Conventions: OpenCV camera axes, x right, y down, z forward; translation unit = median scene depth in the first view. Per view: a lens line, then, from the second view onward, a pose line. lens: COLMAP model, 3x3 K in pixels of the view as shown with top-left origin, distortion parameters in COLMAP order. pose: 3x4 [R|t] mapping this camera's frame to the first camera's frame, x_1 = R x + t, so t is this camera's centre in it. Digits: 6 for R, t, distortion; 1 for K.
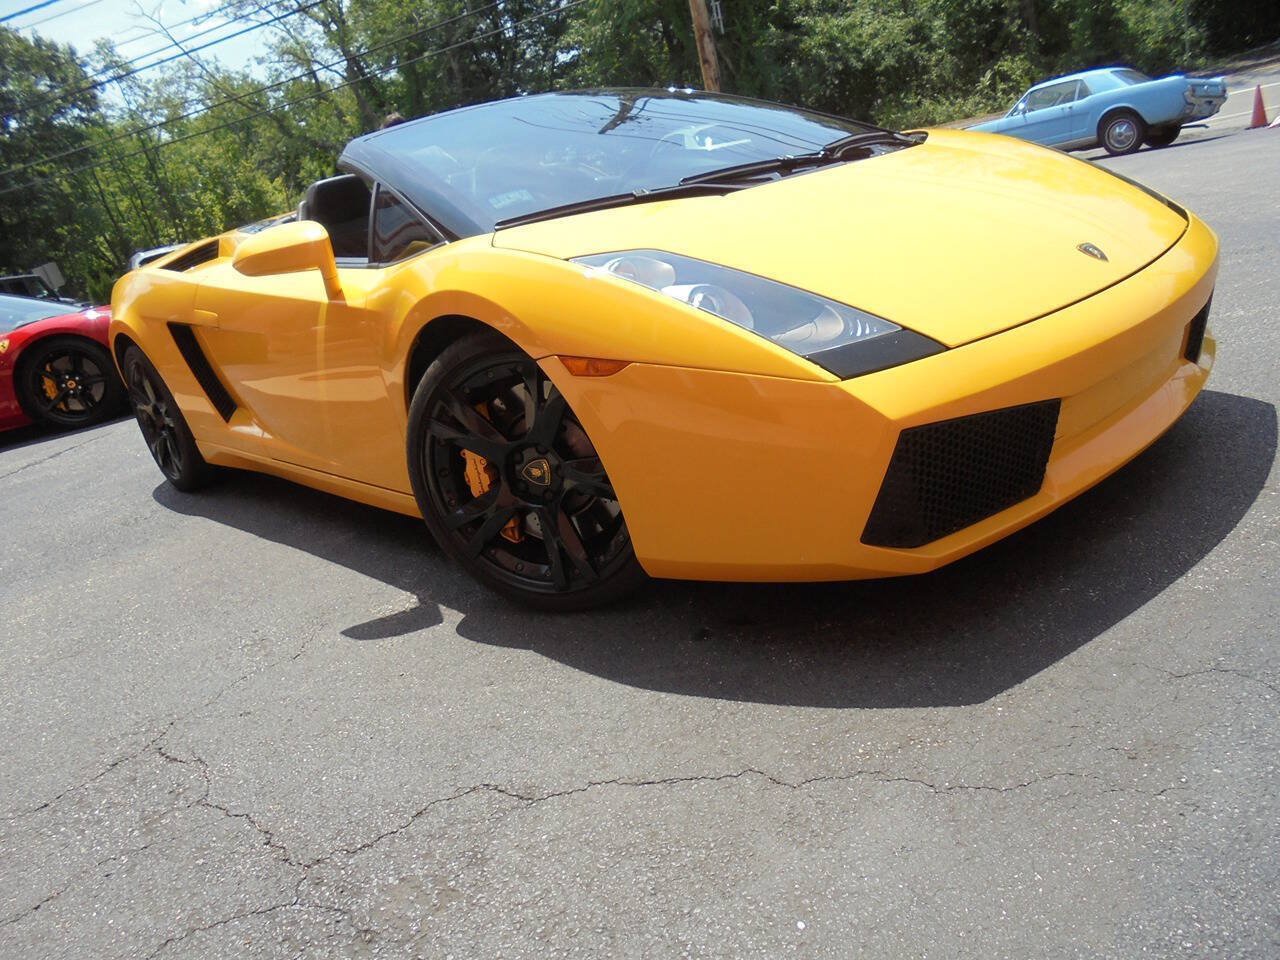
lens RADIAL K [[987.9, 0, 658.0], [0, 987.9, 481.4], [0, 0, 1]] dist [-0.115971, 0.085933]
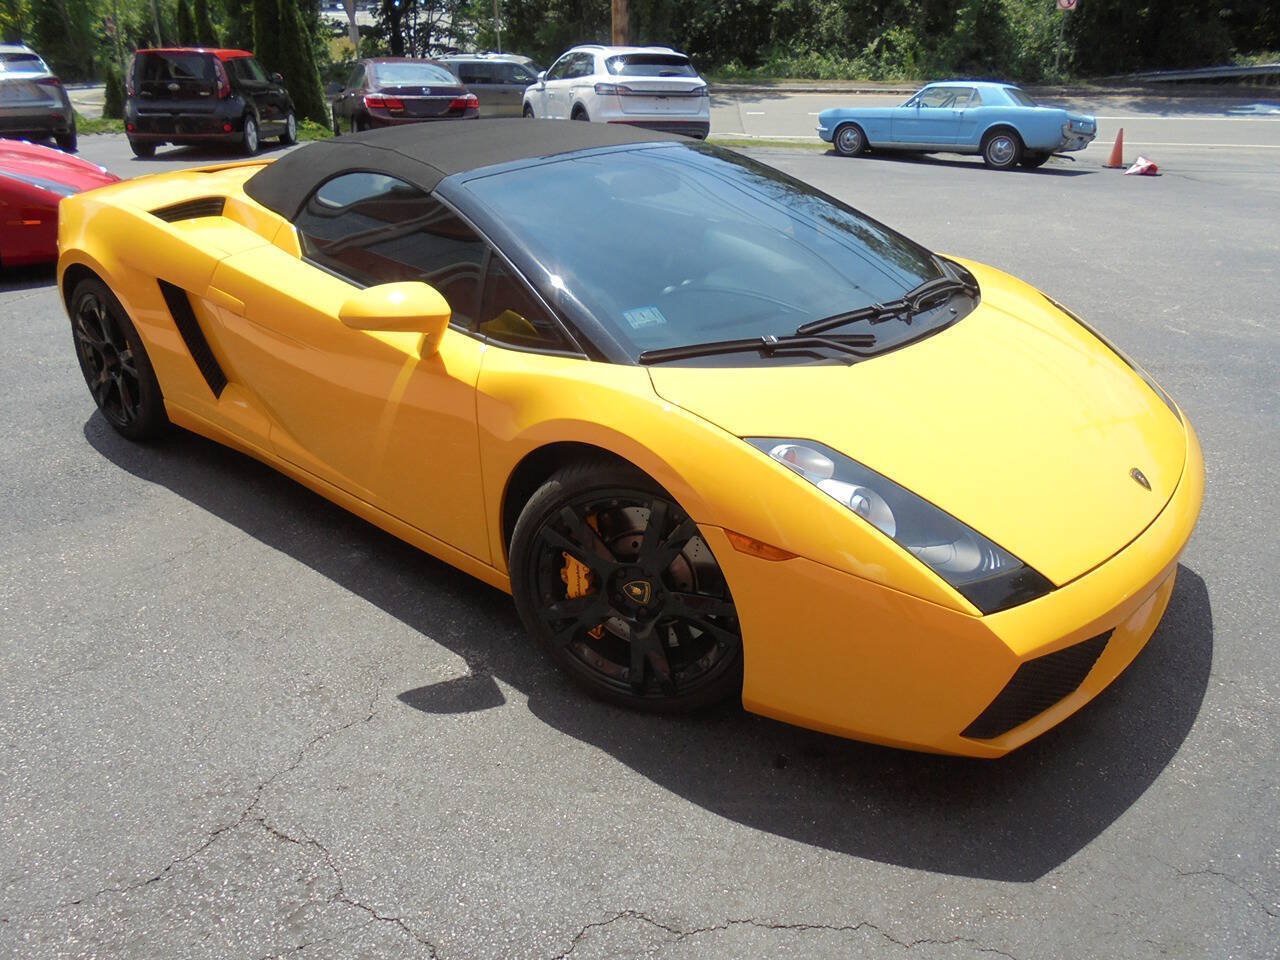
lens RADIAL K [[979.9, 0, 640.0], [0, 979.9, 480.0], [0, 0, 1]] dist [-0.131094, 0.112676]
pose [[0.968419, 0.132203, 0.211393, -0.356928], [-0.157995, 0.981281, 0.110116, -0.239836], [-0.192878, -0.140038, 0.971178, -0.027495]]
